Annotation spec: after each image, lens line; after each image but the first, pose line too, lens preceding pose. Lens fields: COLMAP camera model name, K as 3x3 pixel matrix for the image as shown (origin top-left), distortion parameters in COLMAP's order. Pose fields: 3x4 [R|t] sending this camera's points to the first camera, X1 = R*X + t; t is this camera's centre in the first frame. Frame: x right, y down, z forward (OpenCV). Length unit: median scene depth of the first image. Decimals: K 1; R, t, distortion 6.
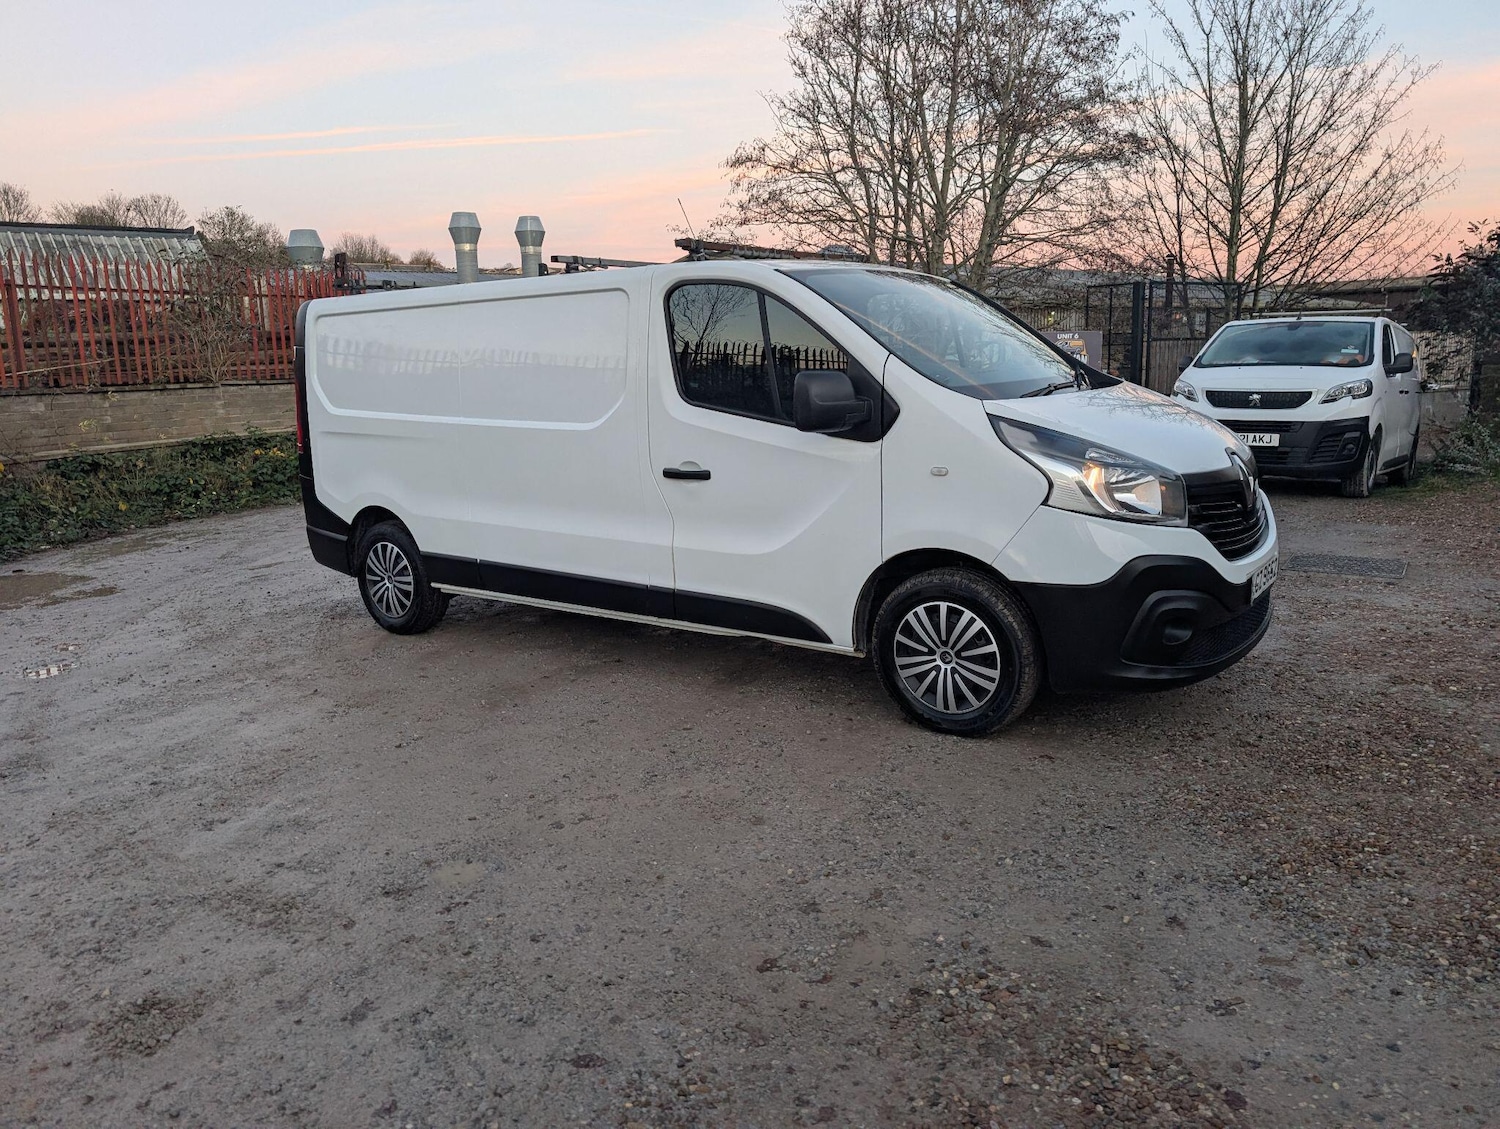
lens RADIAL K [[1077.2, 0, 743.0], [0, 1077.2, 538.9], [0, 0, 1]] dist [0.016909, -0.006679]
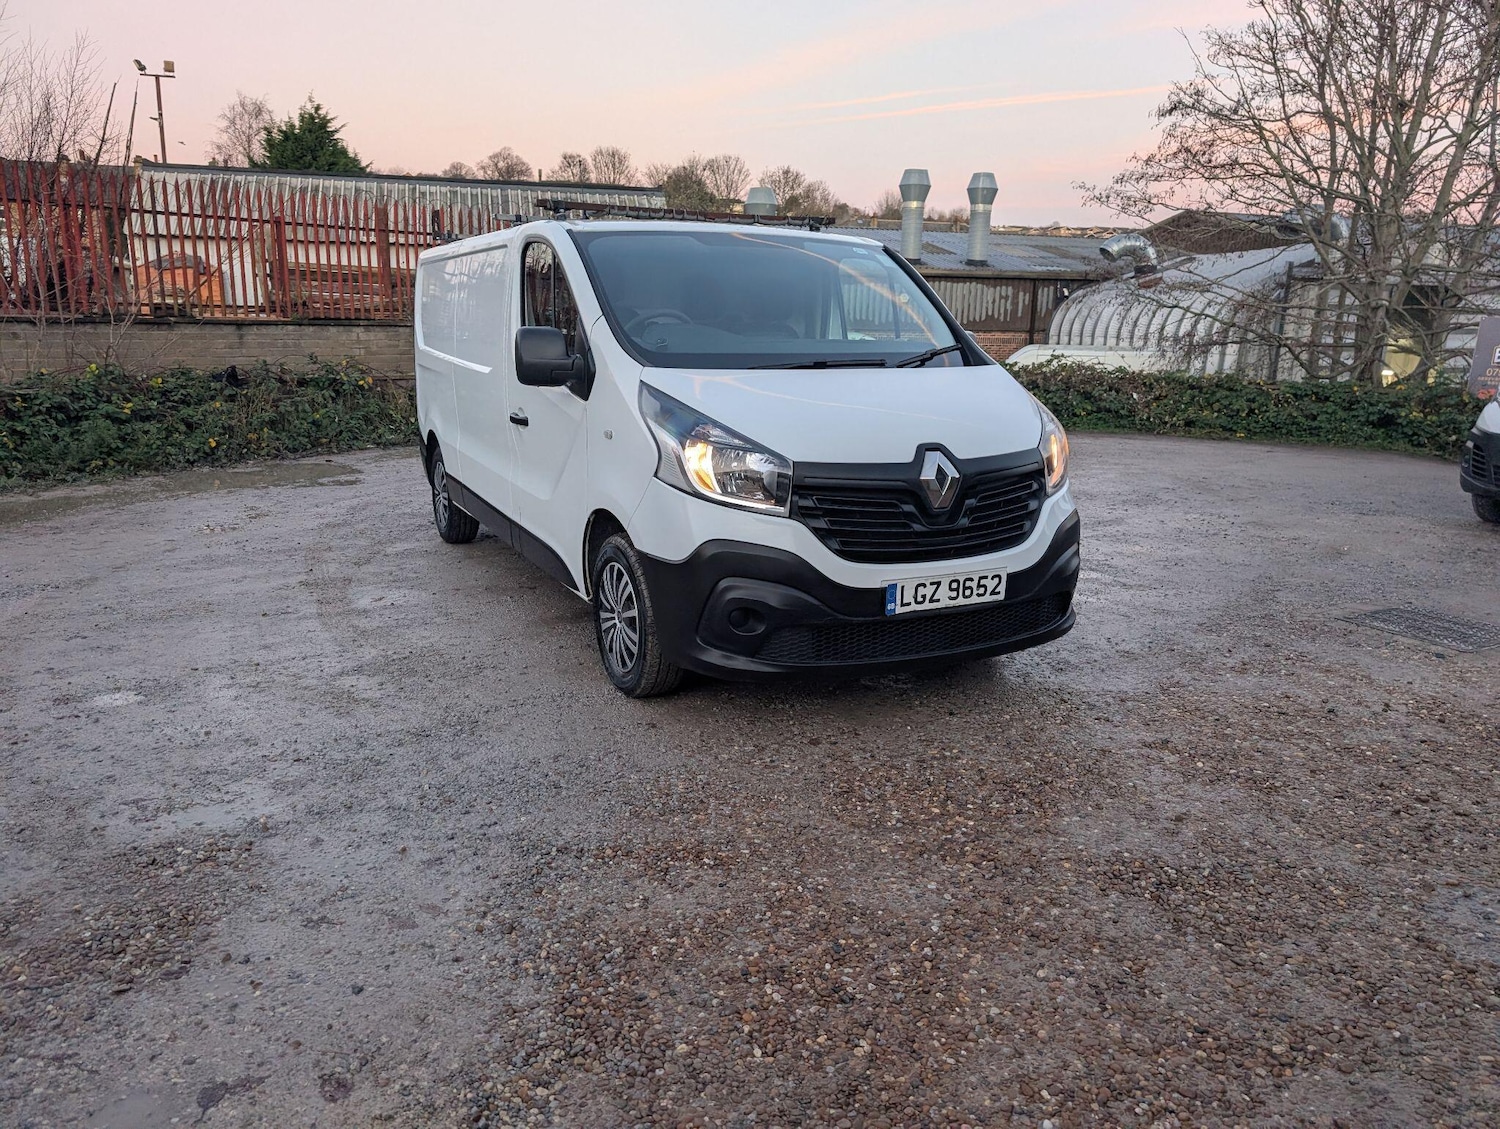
lens RADIAL K [[1081.1, 0, 756.9], [0, 1081.1, 576.9], [0, 0, 1]] dist [0.014871, -0.004072]
pose [[0.892155, 0.153368, -0.424898, 0.494334], [-0.124550, 0.987657, 0.094981, -0.028229], [0.434221, -0.031817, 0.900244, 0.085922]]
